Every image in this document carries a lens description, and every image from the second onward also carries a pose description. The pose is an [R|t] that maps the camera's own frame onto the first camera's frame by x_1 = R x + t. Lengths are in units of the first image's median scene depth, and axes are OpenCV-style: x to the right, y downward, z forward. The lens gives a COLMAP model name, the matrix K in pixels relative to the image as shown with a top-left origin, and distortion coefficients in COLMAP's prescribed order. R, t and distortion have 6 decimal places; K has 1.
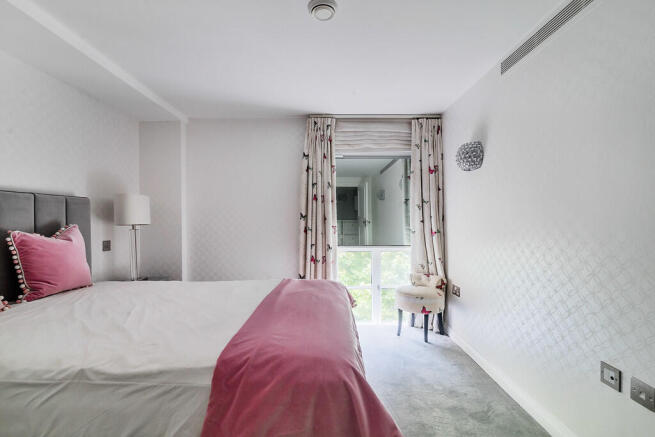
lens RADIAL K [[300.8, 0, 325.6], [0, 300.8, 218.9], [0, 0, 1]] dist [-0.000858, -0.000798]
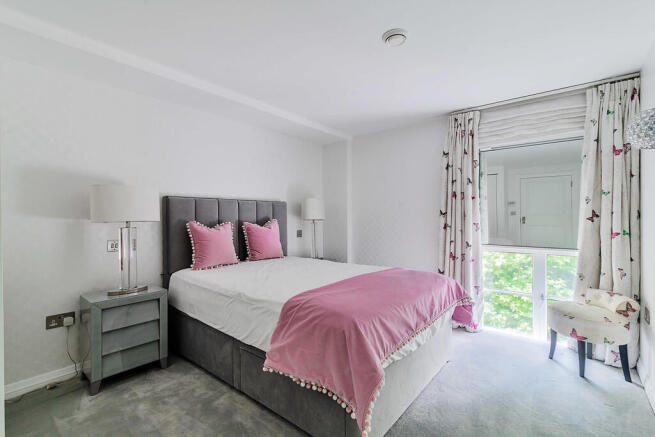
lens RADIAL K [[300.8, 0, 325.6], [0, 300.8, 218.9], [0, 0, 1]] dist [-0.000858, -0.000798]
pose [[0.758457, 0.007288, -0.651683, 0.292978], [-0.001092, 0.999950, 0.009912, 0.000606], [0.651723, -0.006807, 0.758427, -0.040631]]
